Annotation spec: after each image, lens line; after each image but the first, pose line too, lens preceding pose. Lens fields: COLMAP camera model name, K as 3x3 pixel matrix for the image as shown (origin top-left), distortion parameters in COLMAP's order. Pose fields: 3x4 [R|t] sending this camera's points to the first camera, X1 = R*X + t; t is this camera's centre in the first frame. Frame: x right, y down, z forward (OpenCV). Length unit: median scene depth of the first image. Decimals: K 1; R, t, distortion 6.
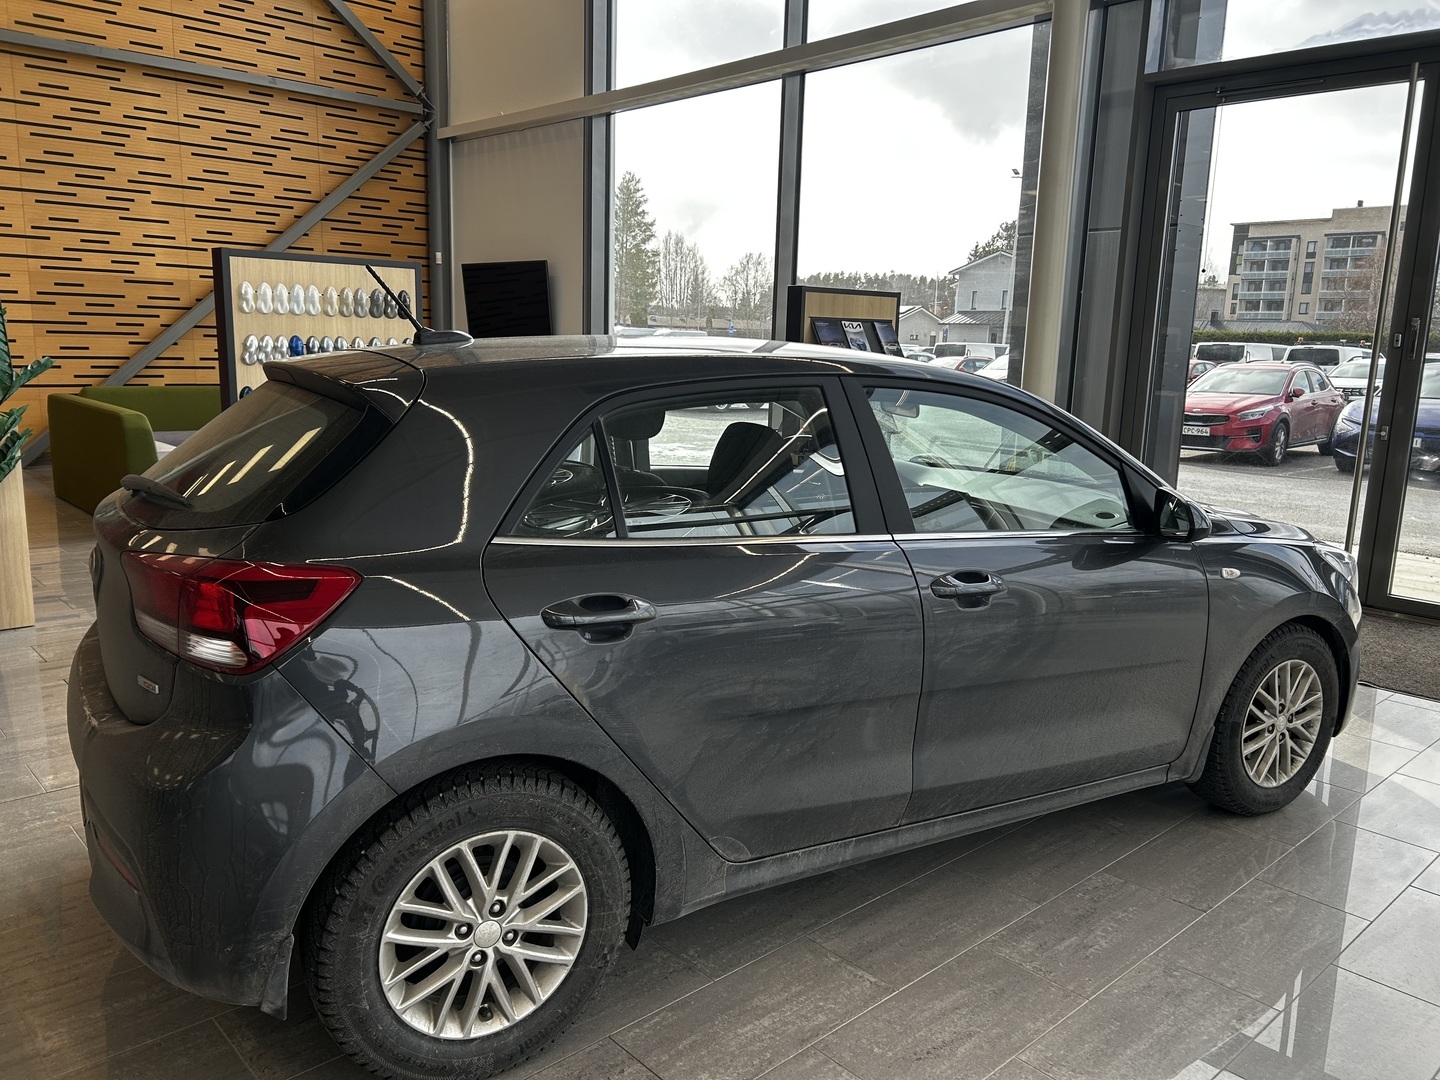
lens RADIAL K [[1102.4, 0, 714.8], [0, 1102.4, 557.9], [0, 0, 1]] dist [0.047832, -0.071194]
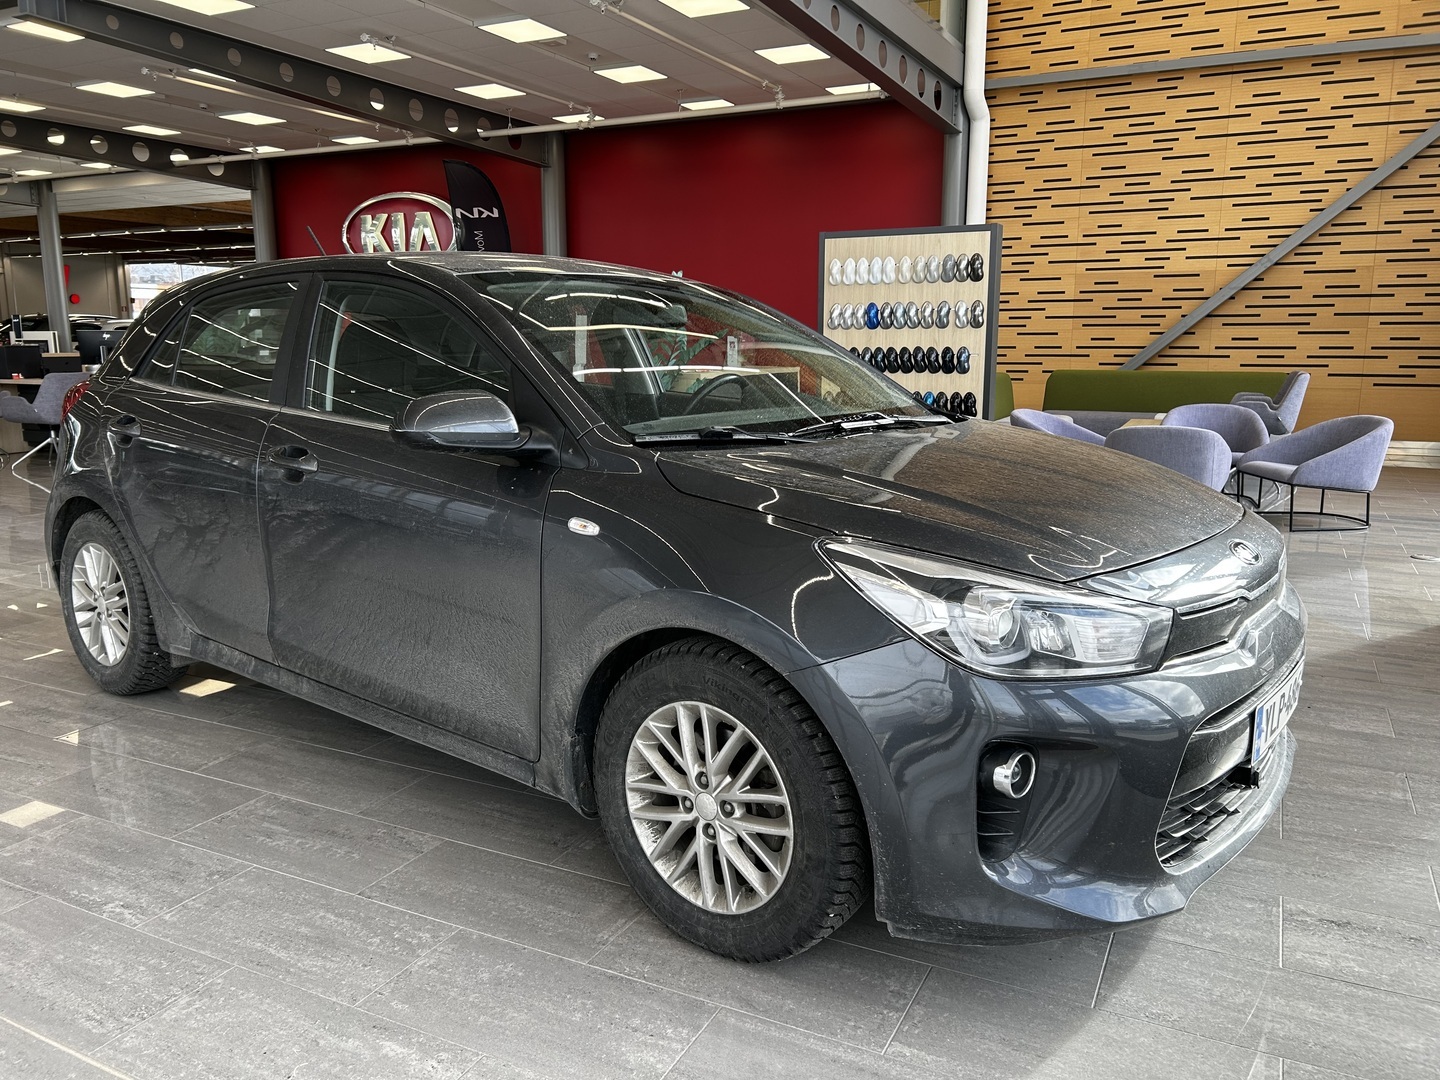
lens RADIAL K [[1097.0, 0, 720.0], [0, 1097.0, 540.0], [0, 0, 1]] dist [0.009957, 0.002705]
pose [[0.338416, 0.139439, -0.930608, 0.368876], [-0.171161, 0.981584, 0.084835, -0.016282], [0.925299, 0.130574, 0.356050, 0.271426]]
